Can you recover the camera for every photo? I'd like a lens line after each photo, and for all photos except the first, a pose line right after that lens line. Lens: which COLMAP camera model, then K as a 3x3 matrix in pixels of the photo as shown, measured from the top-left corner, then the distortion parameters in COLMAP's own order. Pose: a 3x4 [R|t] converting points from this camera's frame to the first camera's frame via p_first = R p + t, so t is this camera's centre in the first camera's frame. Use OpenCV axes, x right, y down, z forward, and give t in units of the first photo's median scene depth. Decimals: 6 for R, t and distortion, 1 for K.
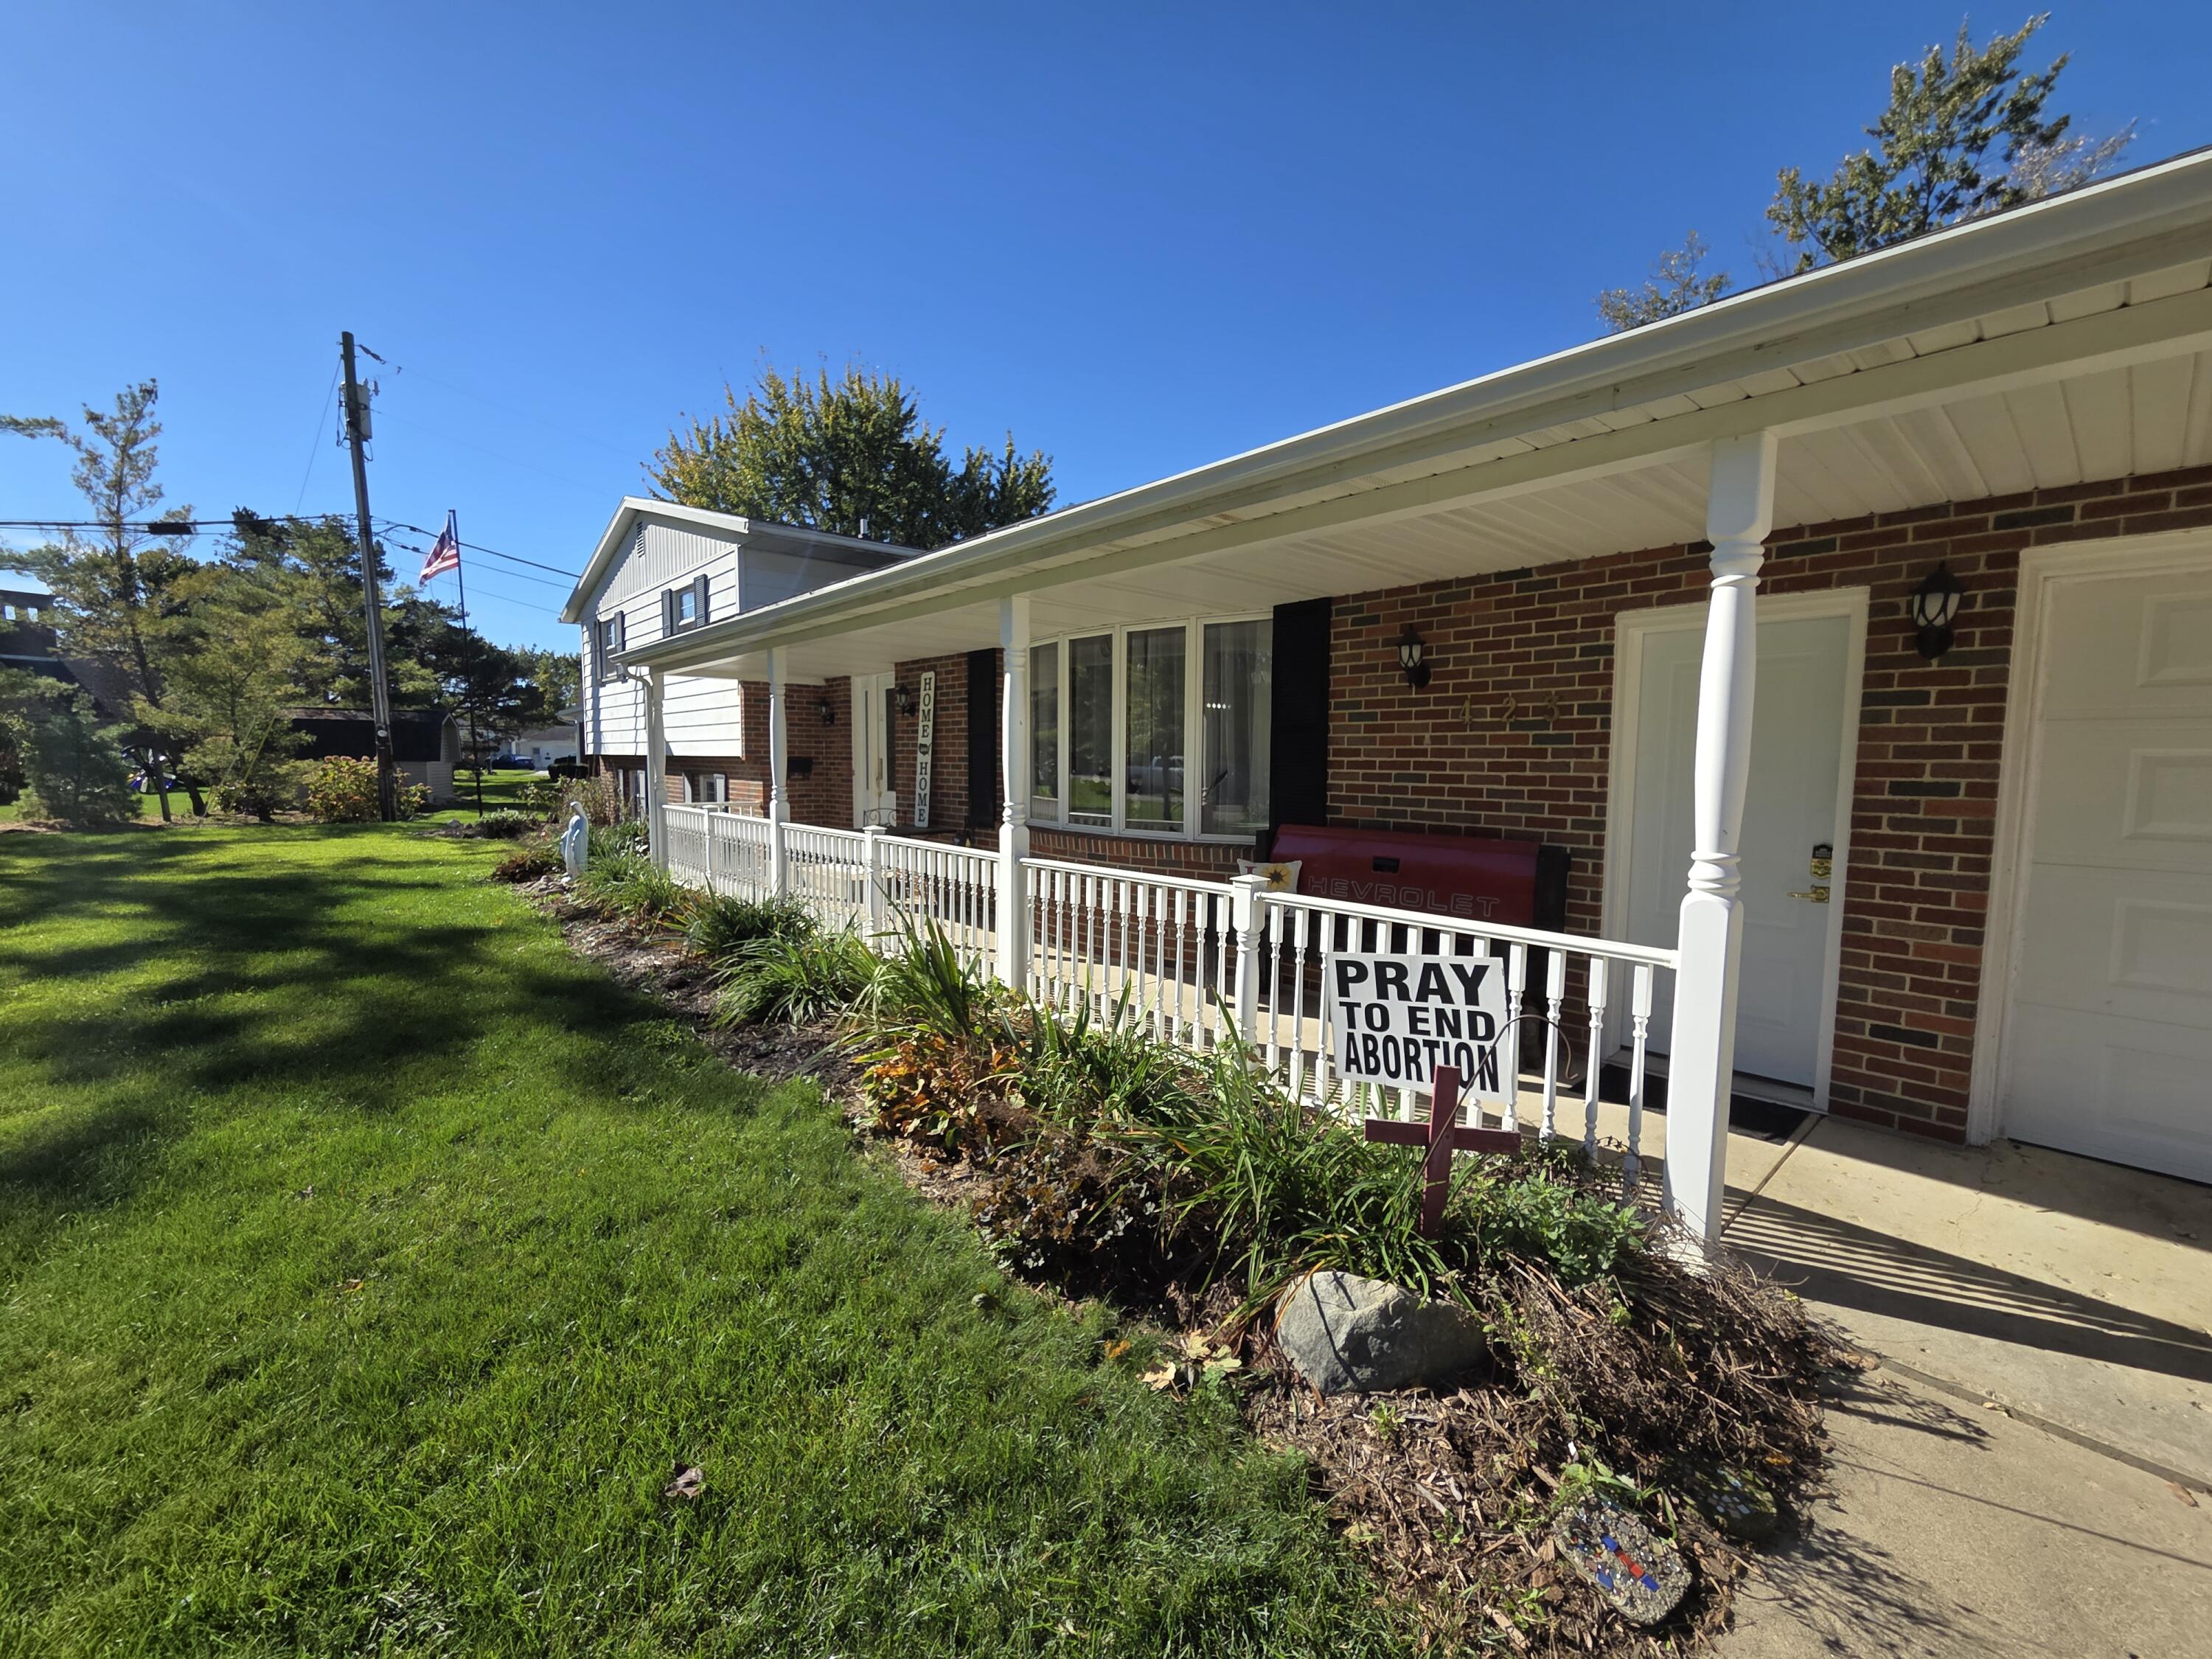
lens RADIAL K [[913.2, 0, 1104.8], [0, 913.2, 842.2], [0, 0, 1]] dist [-0.001842, 0.001207]
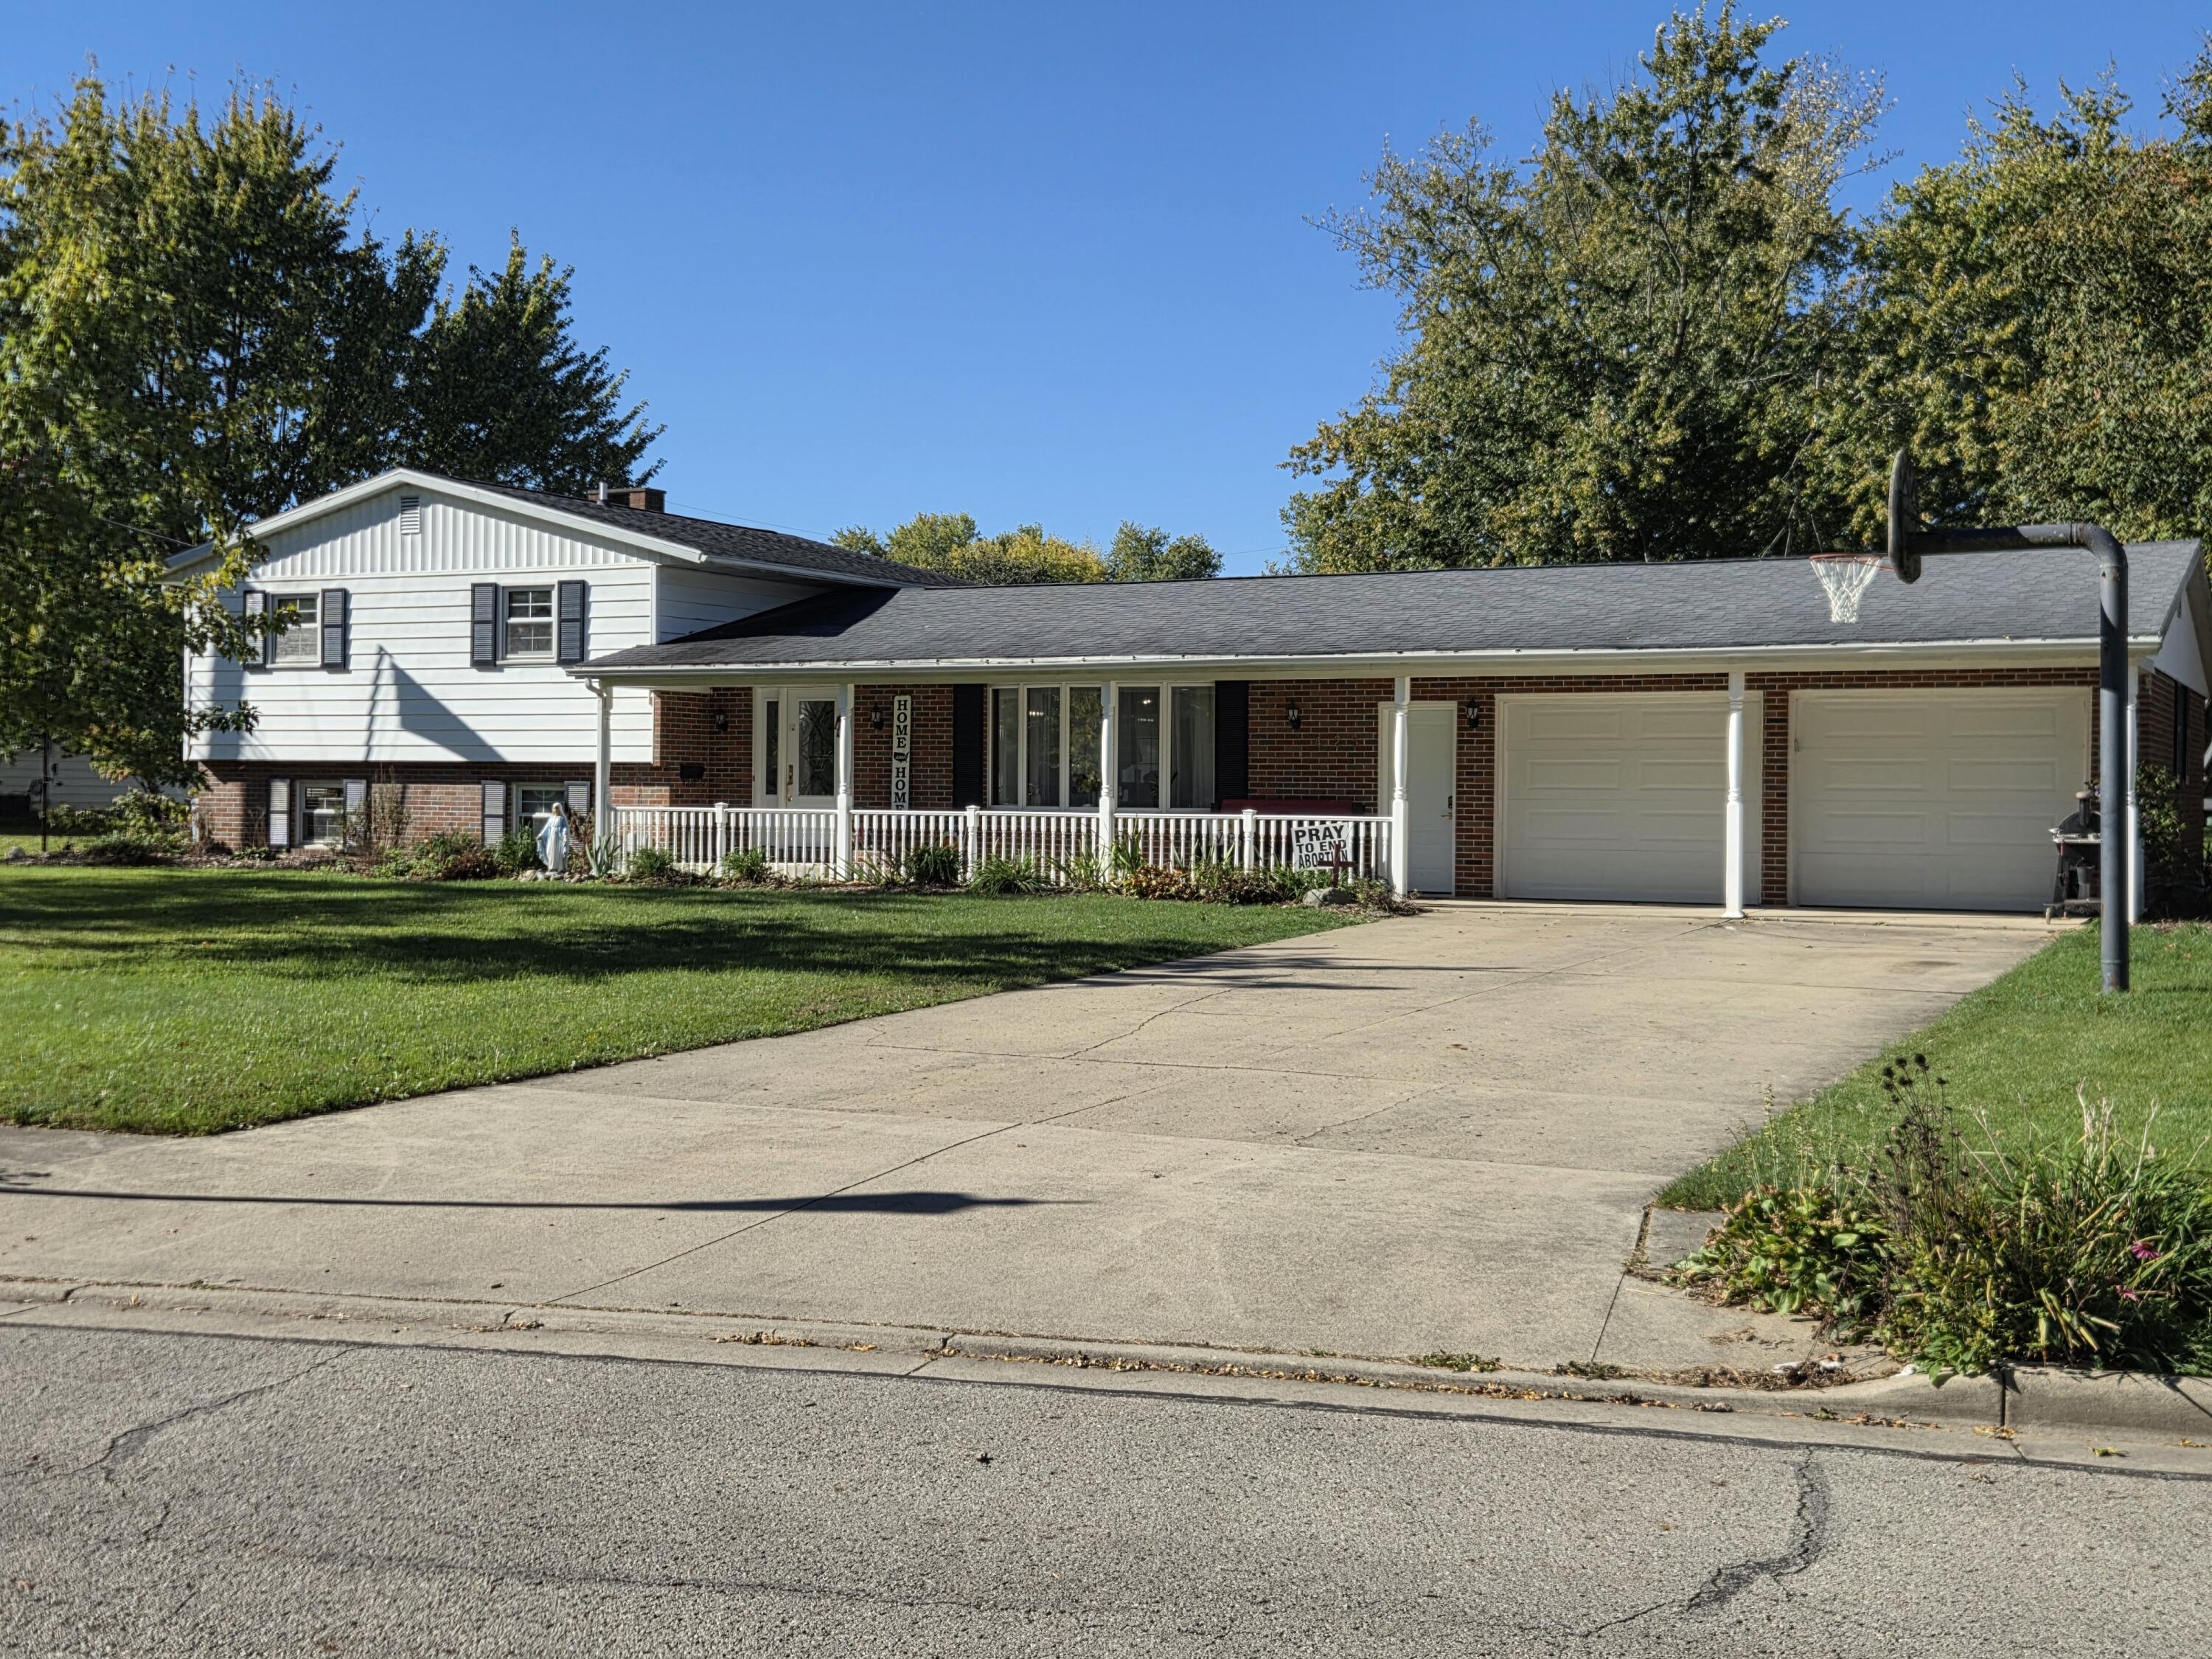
lens RADIAL K [[2455.1, 0, 1111.1], [0, 2455.1, 834.2], [0, 0, 1]] dist [0.146368, 0.009753]
pose [[0.932861, -0.006434, 0.360179, -2.385509], [0.031174, 0.997531, -0.062922, 0.469359], [-0.358885, 0.069926, 0.930759, -4.662443]]
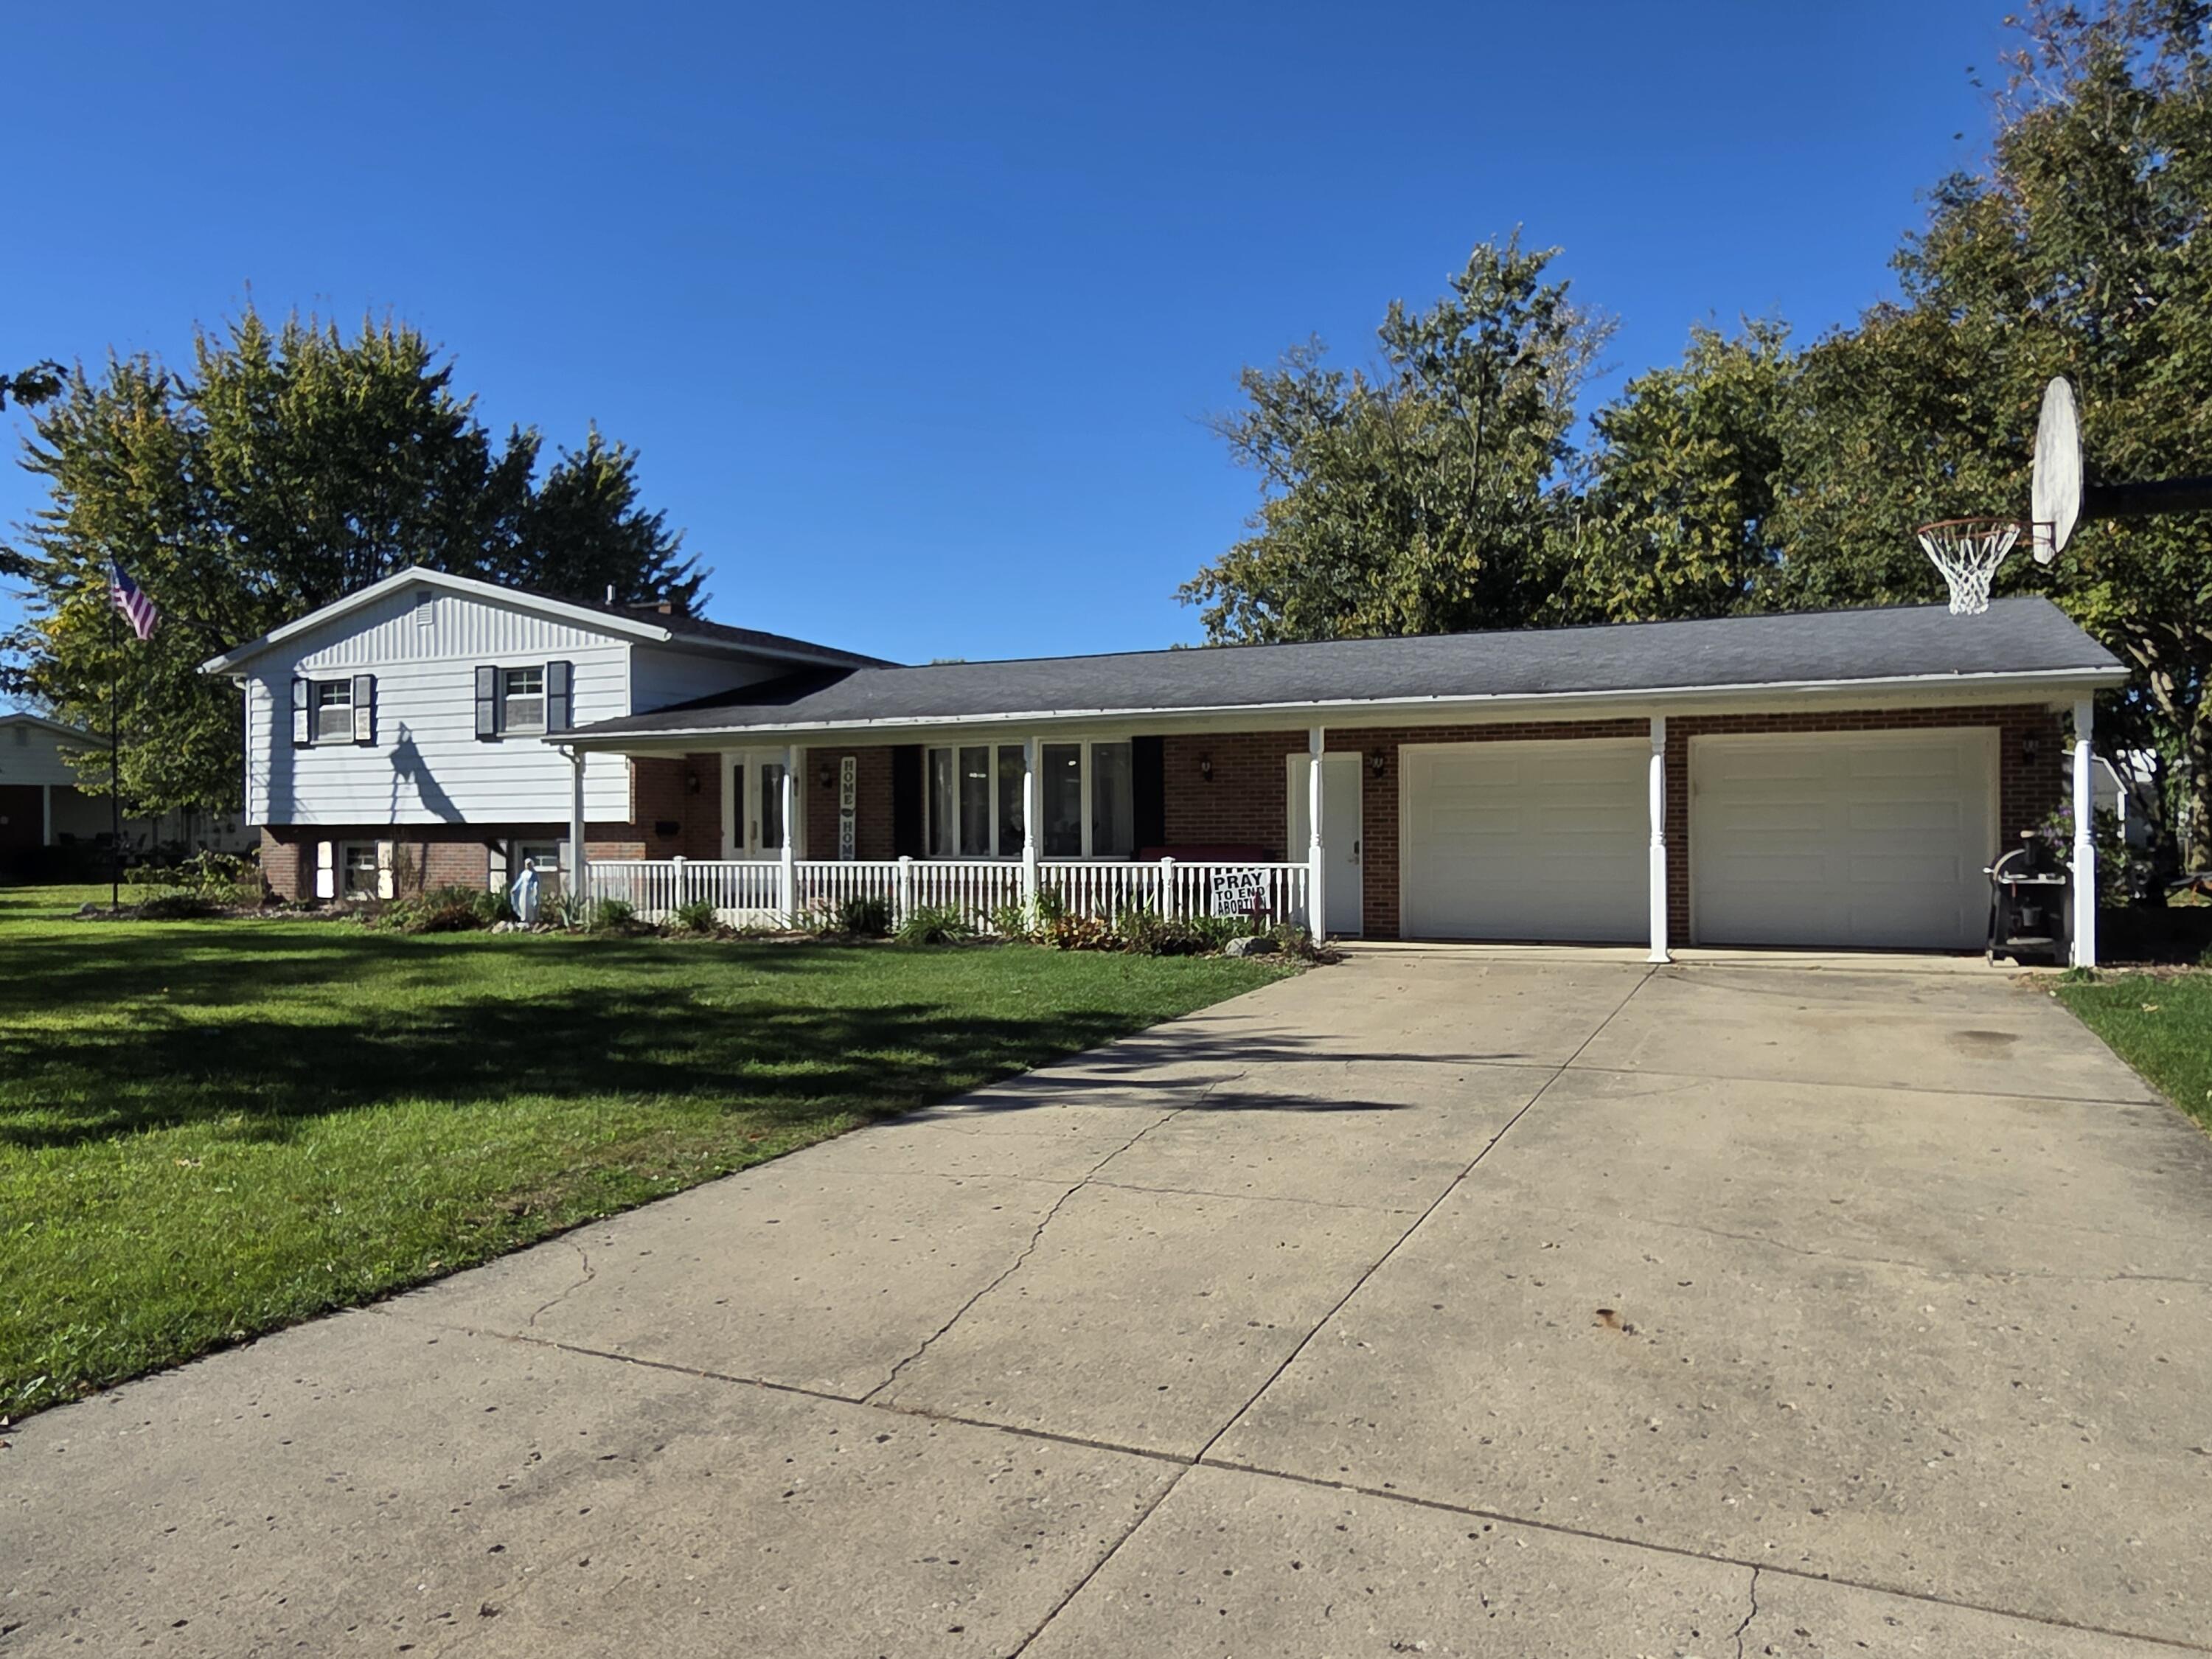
lens RADIAL K [[1545.2, 0, 1106.0], [0, 1545.2, 829.5], [0, 0, 1]] dist [0.001713, 0.000173]
pose [[0.922259, -0.010399, 0.386433, -1.539384], [0.046669, 0.995322, -0.084593, 0.289336], [-0.383746, 0.096051, 0.918430, -2.684652]]
